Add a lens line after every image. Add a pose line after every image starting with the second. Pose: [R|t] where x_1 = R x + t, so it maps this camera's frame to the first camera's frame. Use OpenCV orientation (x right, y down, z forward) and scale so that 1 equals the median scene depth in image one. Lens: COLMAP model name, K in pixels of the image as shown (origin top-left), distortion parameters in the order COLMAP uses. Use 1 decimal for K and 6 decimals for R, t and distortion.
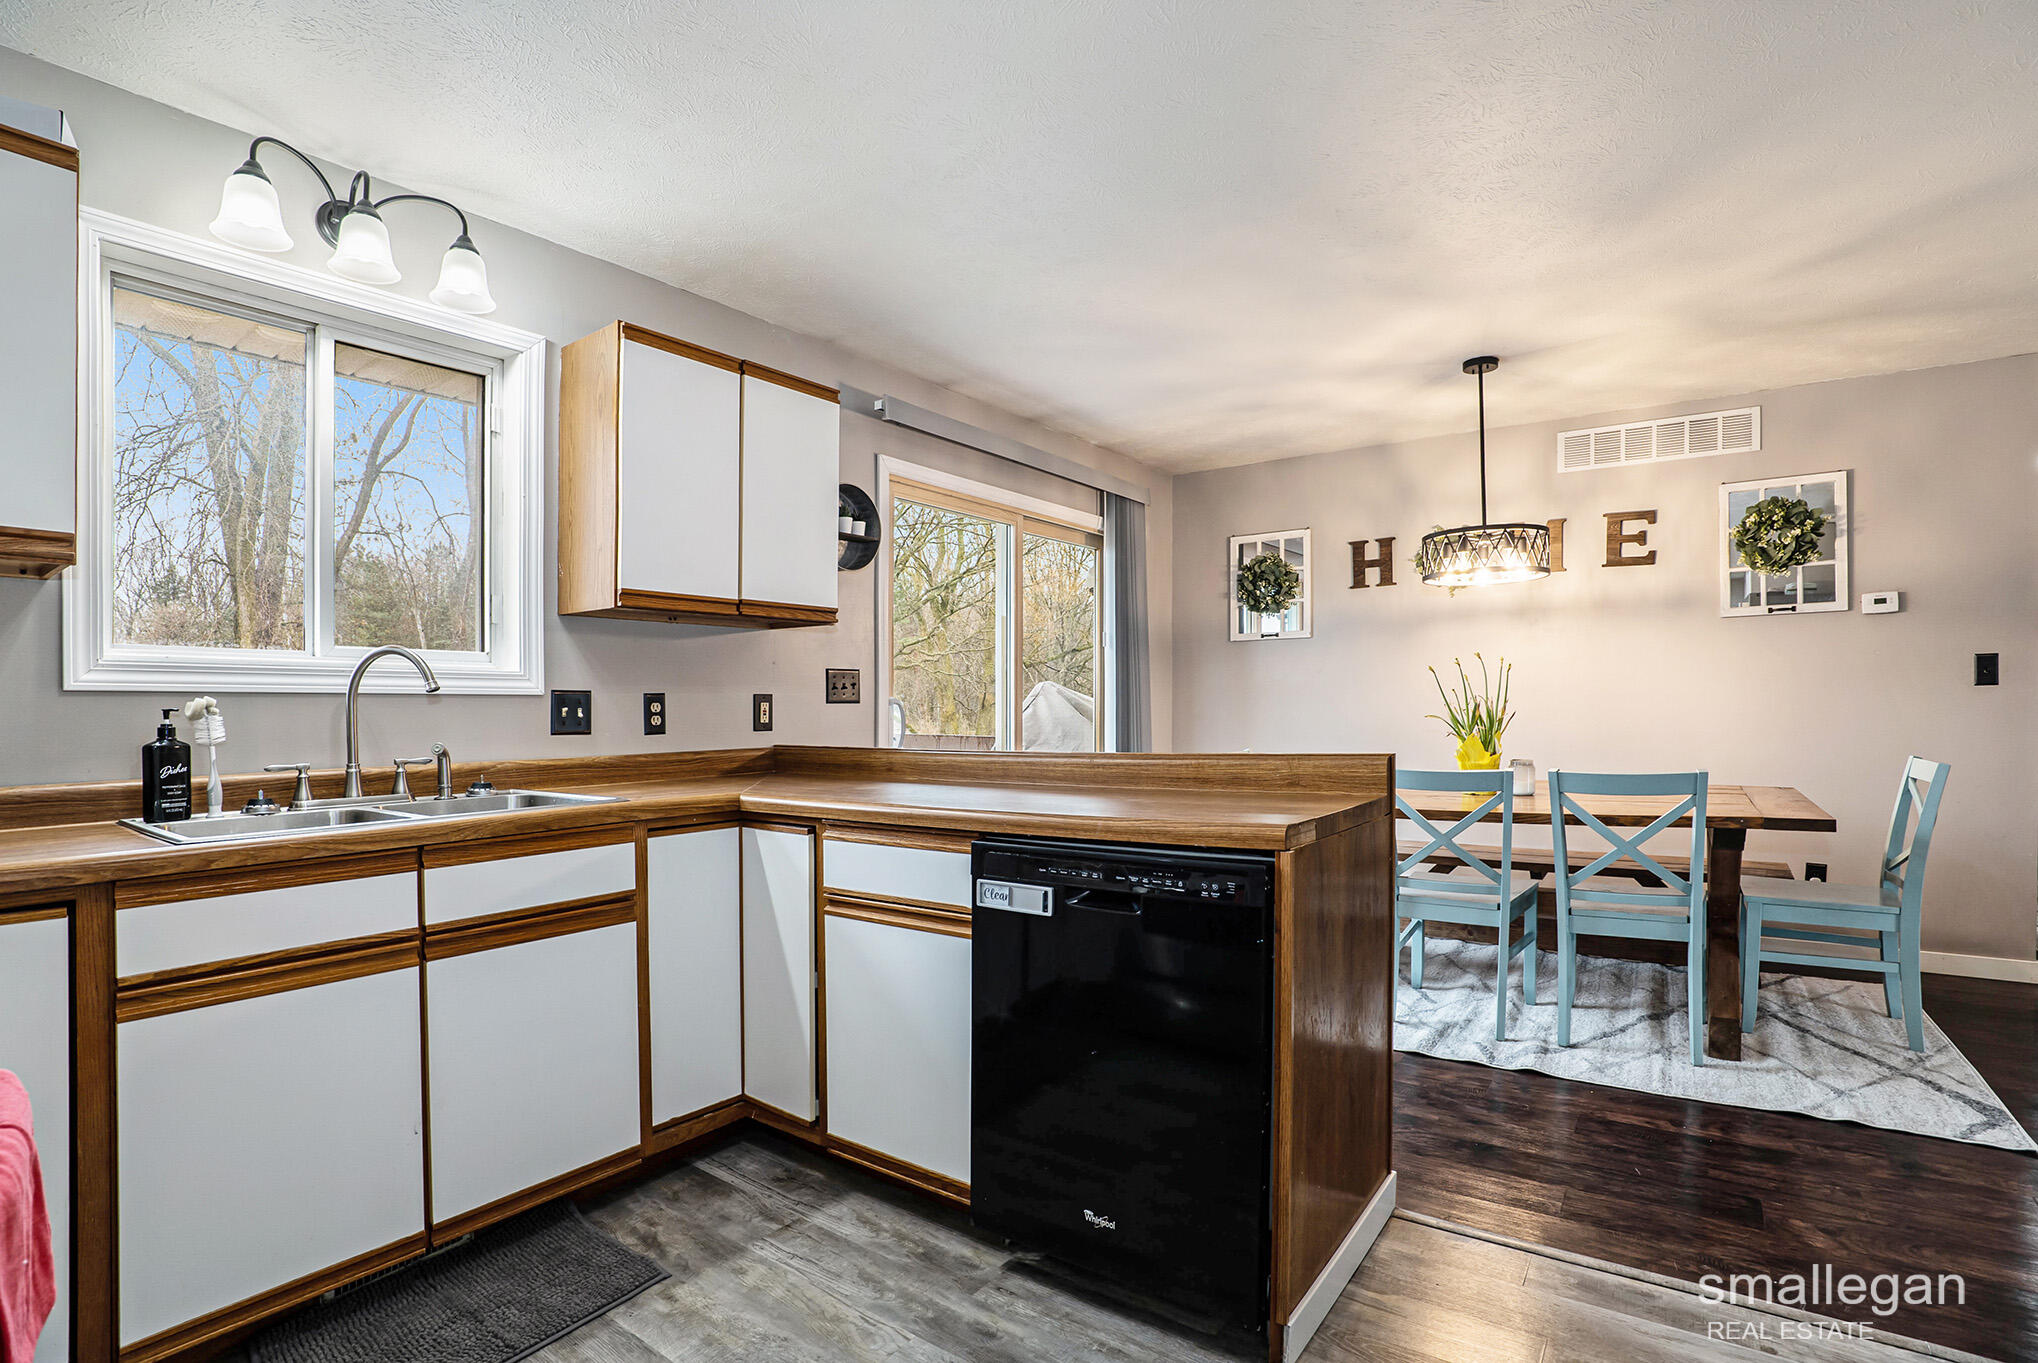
lens RADIAL K [[1021.2, 0, 1025.1], [0, 1021.2, 690.1], [0, 0, 1]] dist [-0.028701, -0.000453]
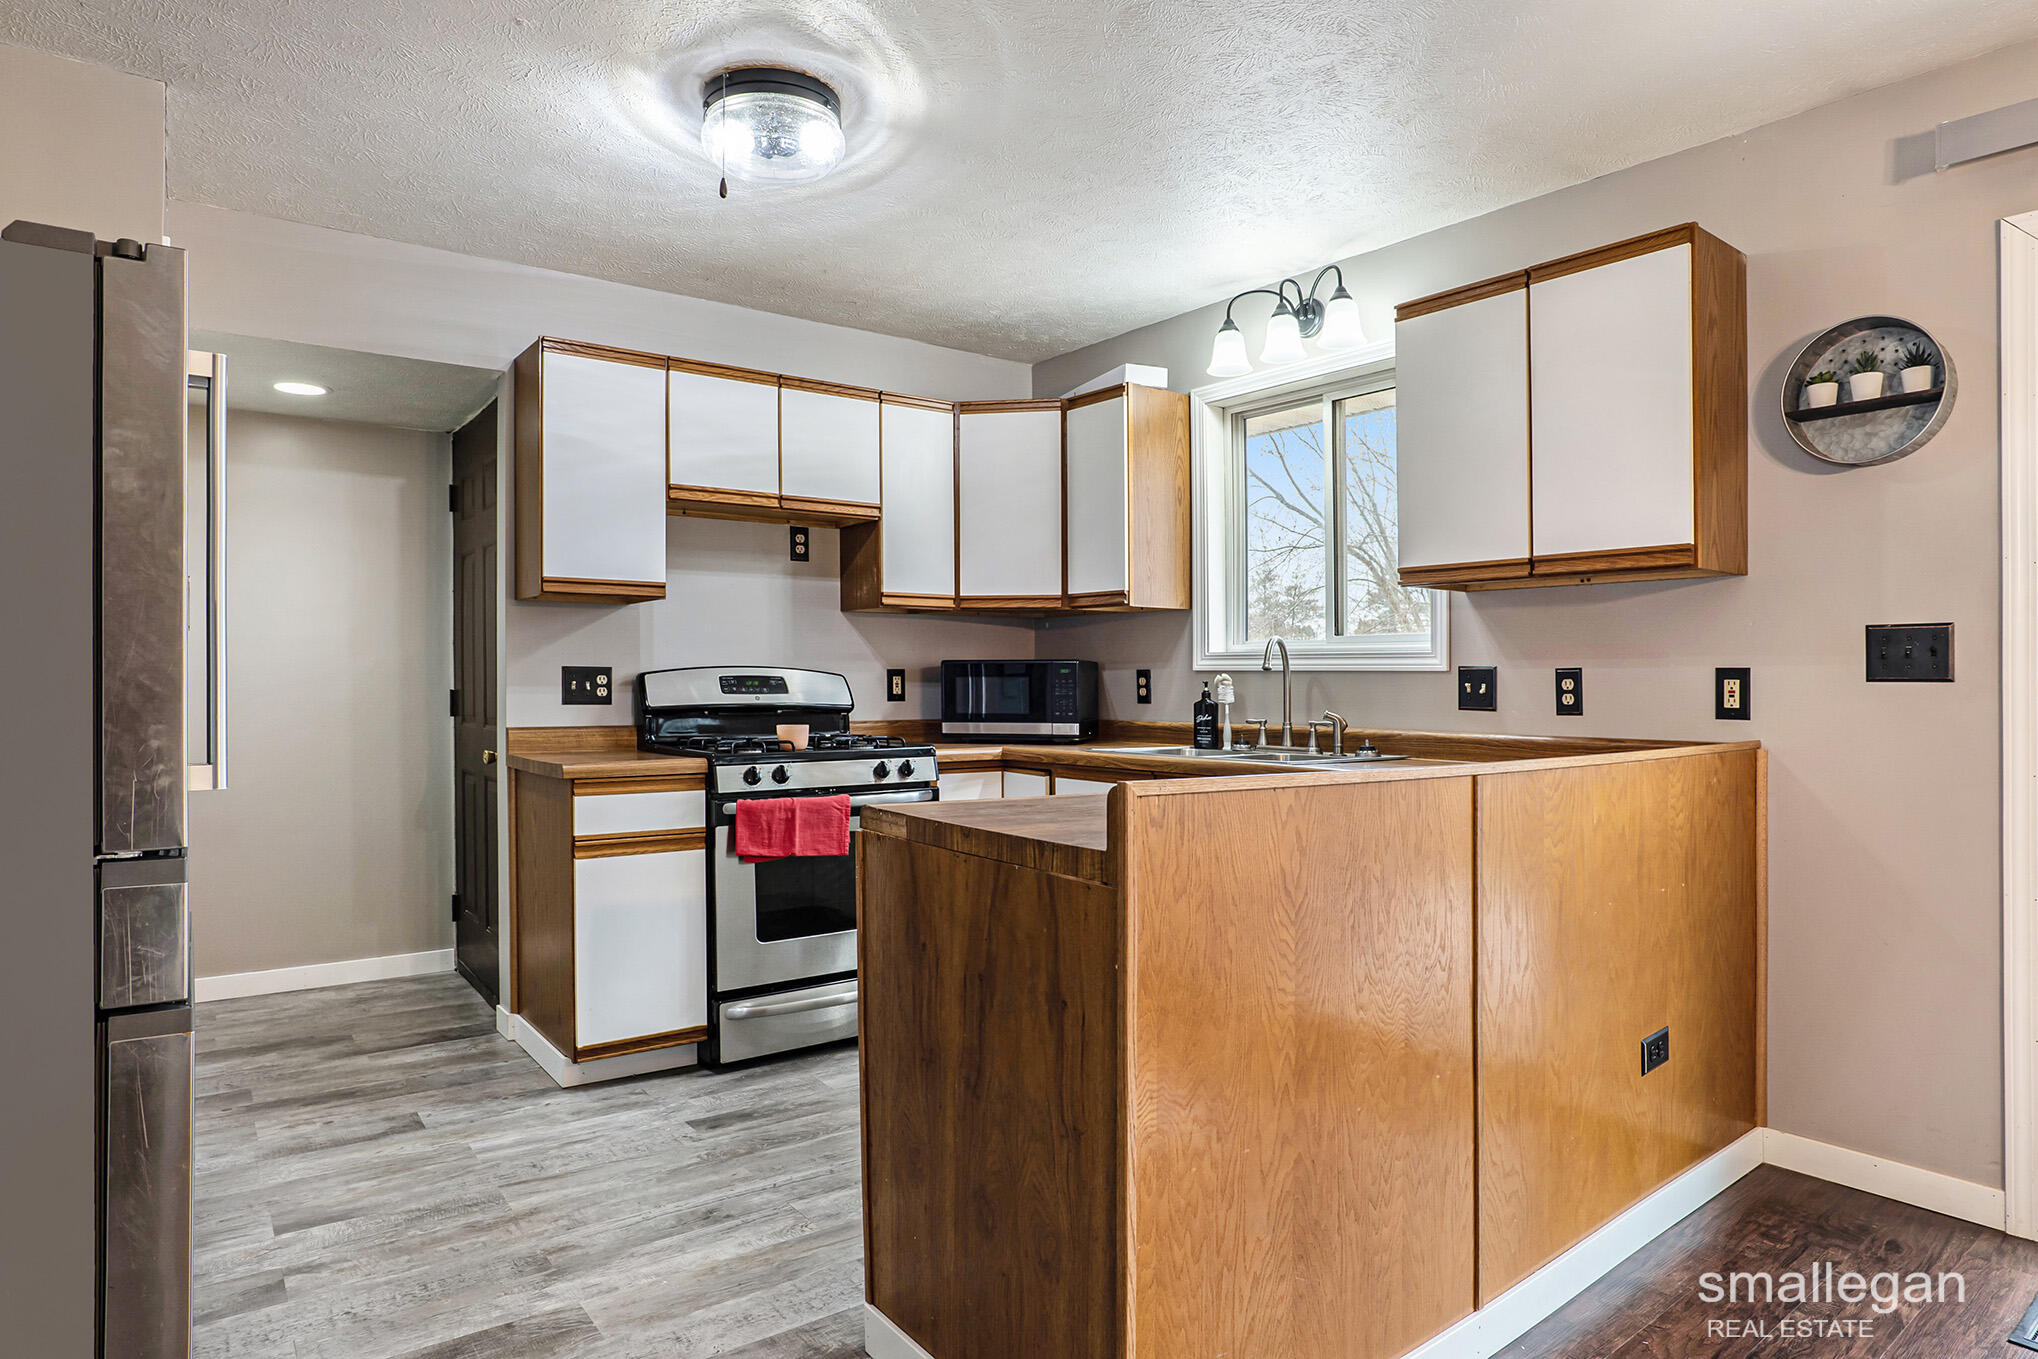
lens RADIAL K [[1212.3, 0, 1022.6], [0, 1212.3, 682.1], [0, 0, 1]] dist [-0.005272, -0.001214]
pose [[-0.302391, 0.007664, -0.953153, 0.838186], [0.011605, 0.999923, 0.004358, 0.005396], [0.953113, -0.009743, -0.302457, 0.942245]]
